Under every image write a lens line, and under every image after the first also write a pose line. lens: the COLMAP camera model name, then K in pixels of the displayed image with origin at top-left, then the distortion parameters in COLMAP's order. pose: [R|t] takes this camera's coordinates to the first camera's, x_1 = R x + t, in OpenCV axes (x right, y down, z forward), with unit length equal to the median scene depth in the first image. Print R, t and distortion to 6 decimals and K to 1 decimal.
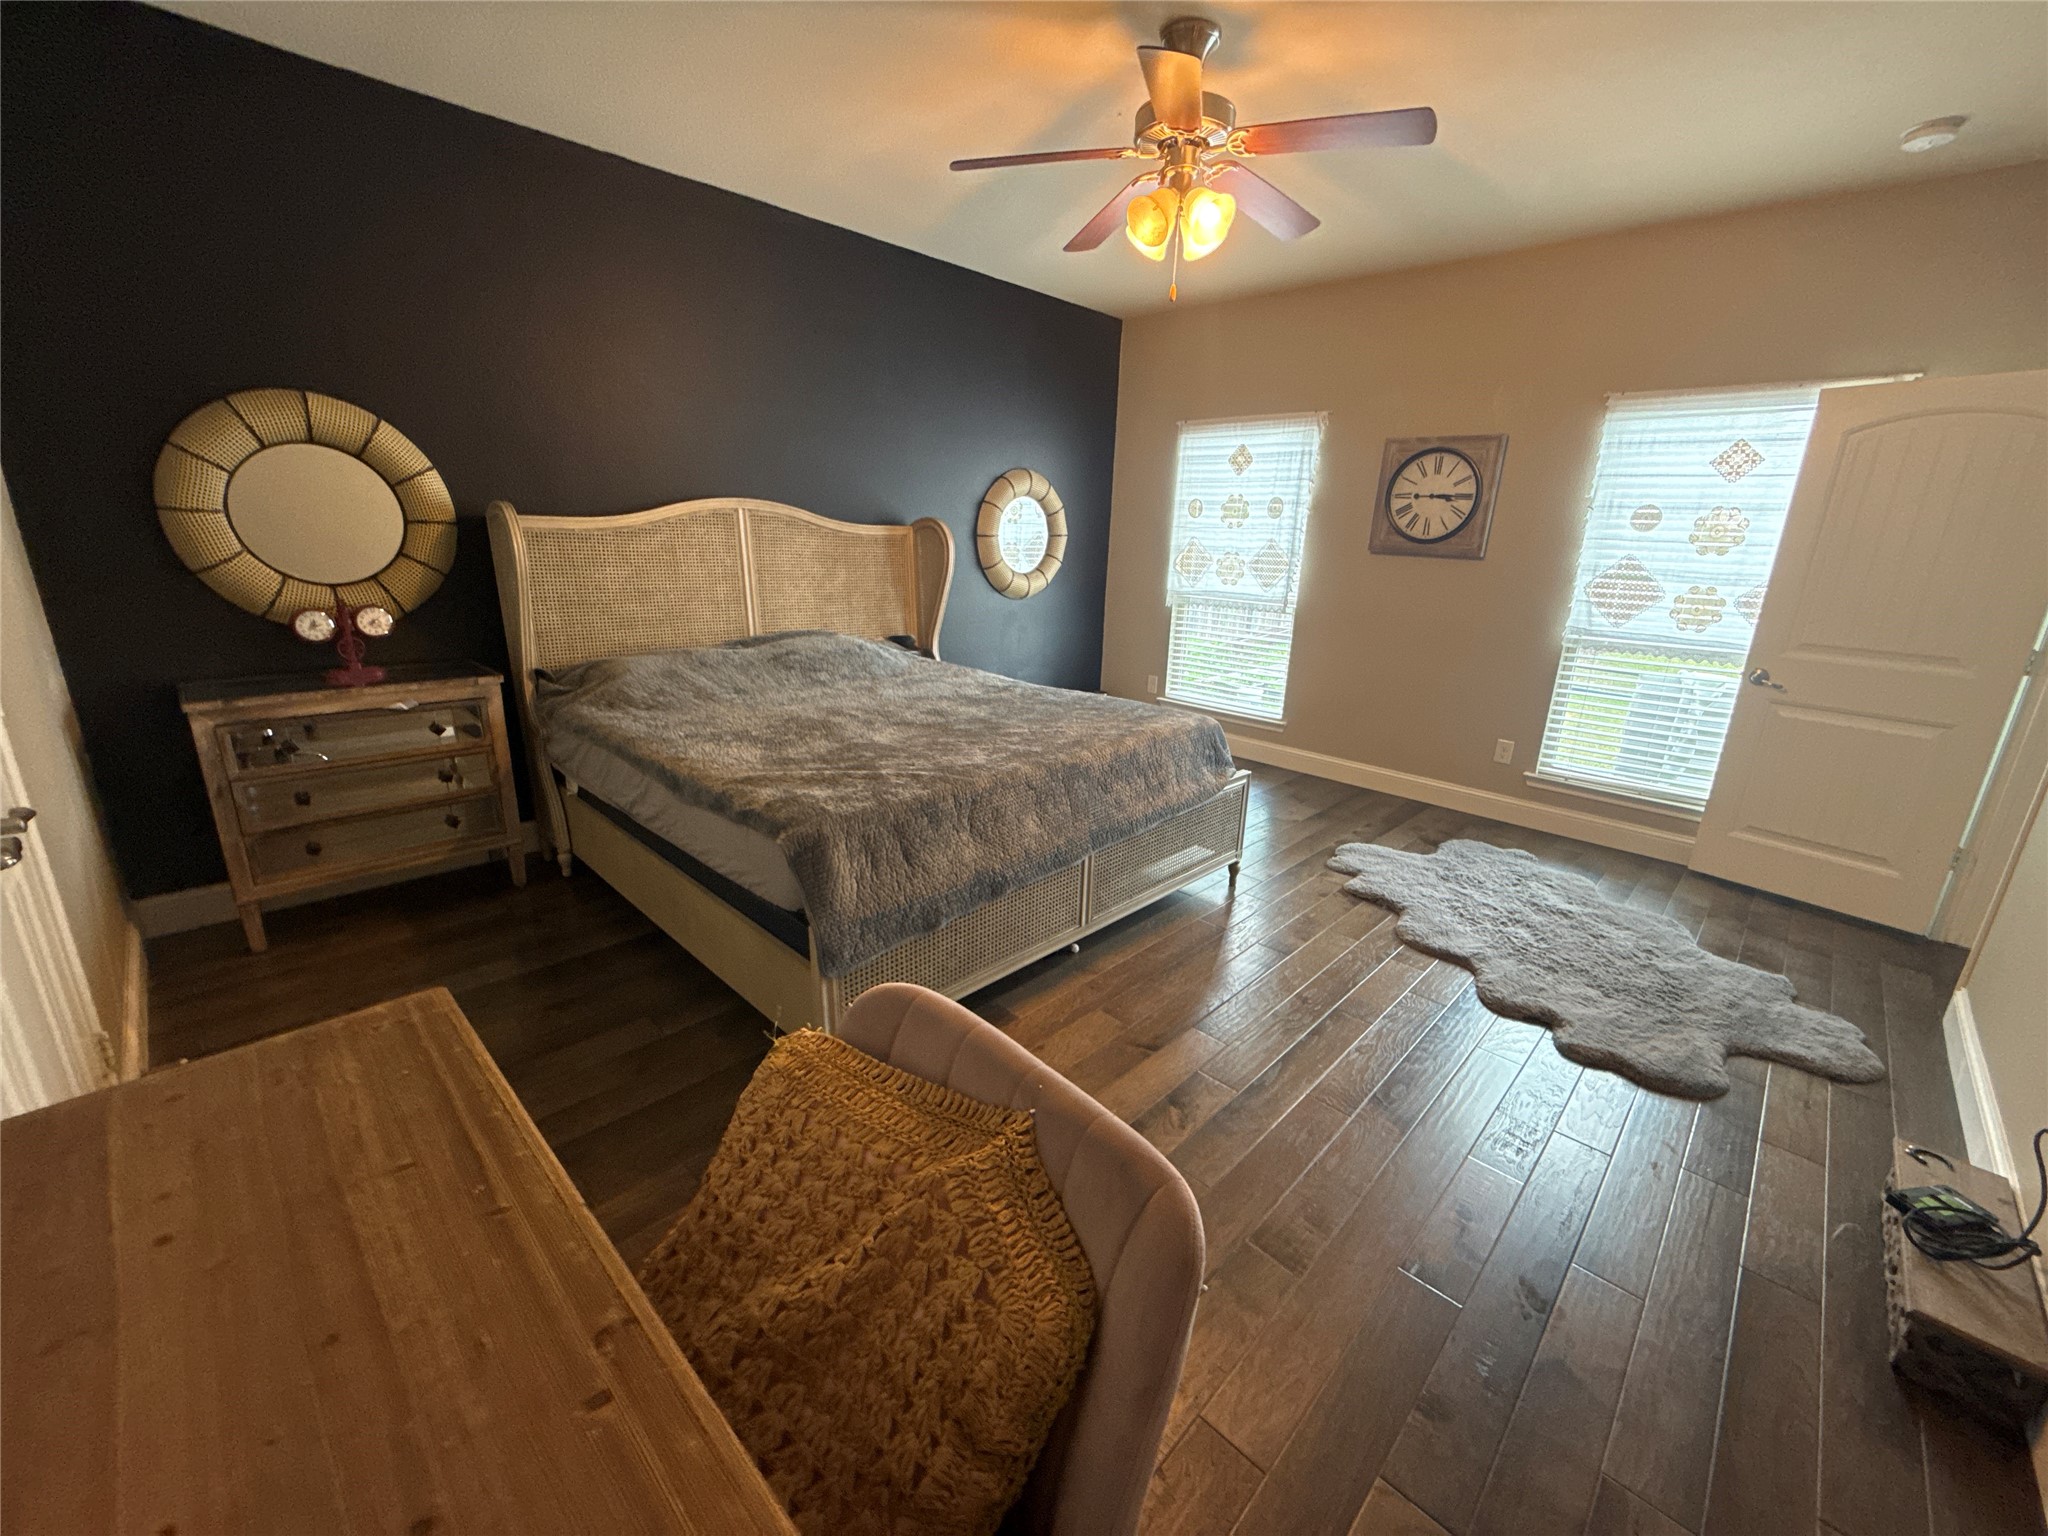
lens RADIAL K [[814.0, 0, 1024.2], [0, 814.0, 766.4], [0, 0, 1]] dist [0.001052, -0.000274]
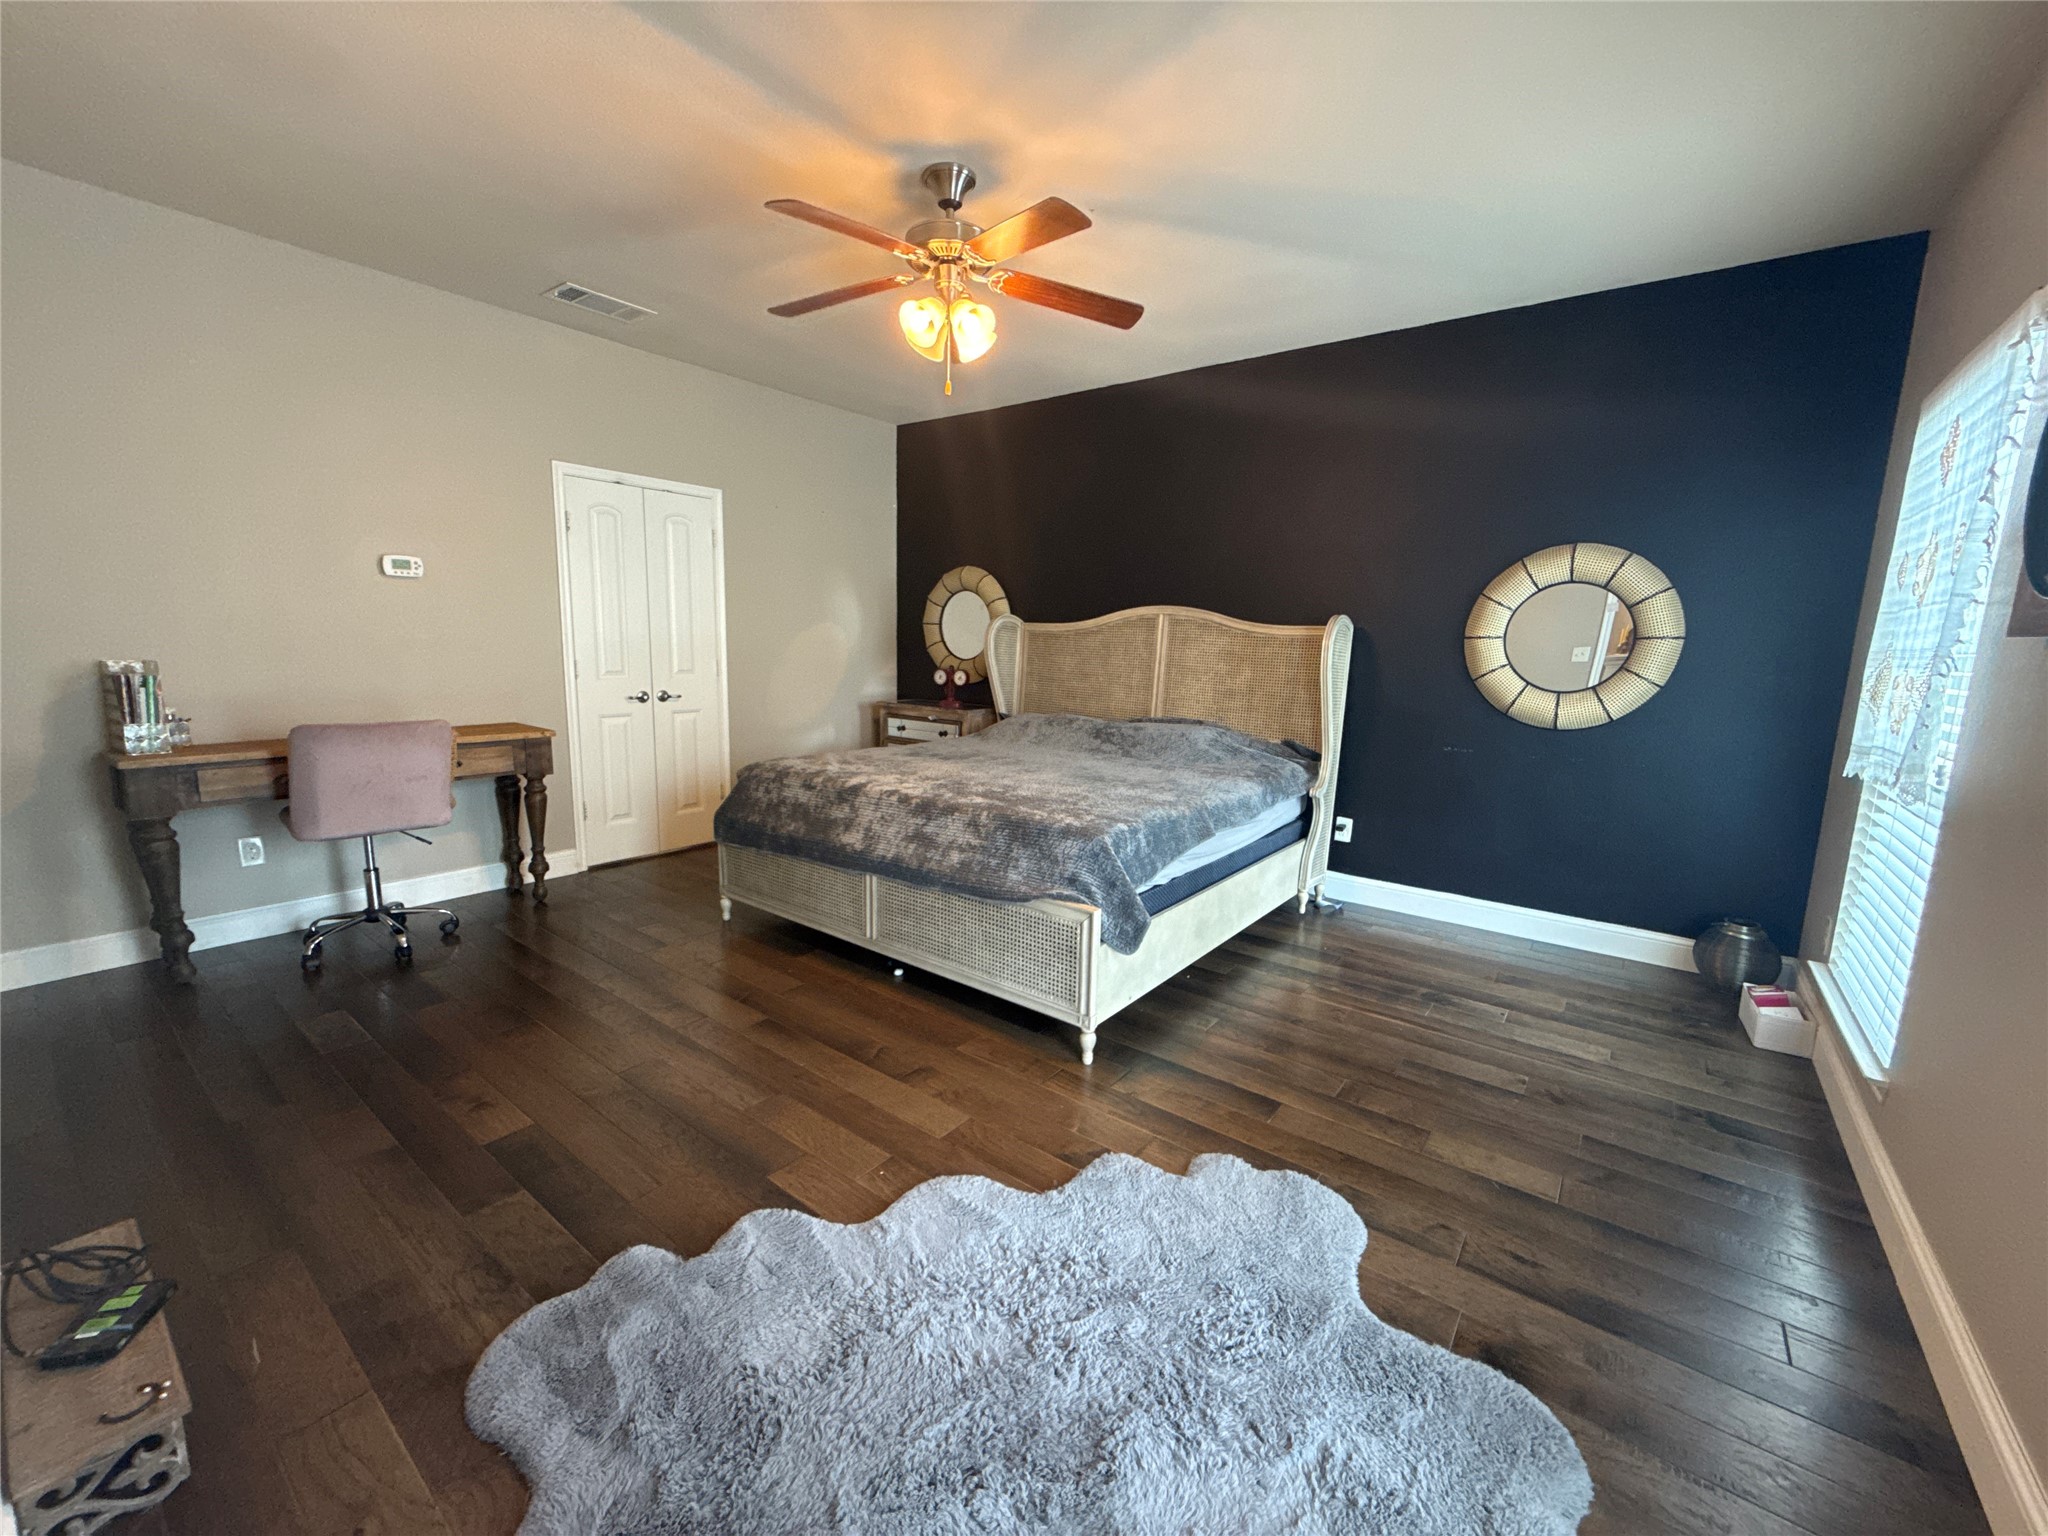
lens RADIAL K [[814.0, 0, 1024.2], [0, 814.0, 766.4], [0, 0, 1]] dist [0.001052, -0.000274]
pose [[0.111379, 0.133375, -0.984787, 0.863574], [-0.293398, 0.951194, 0.095642, -0.155548], [0.949480, 0.278282, 0.145075, 0.690411]]
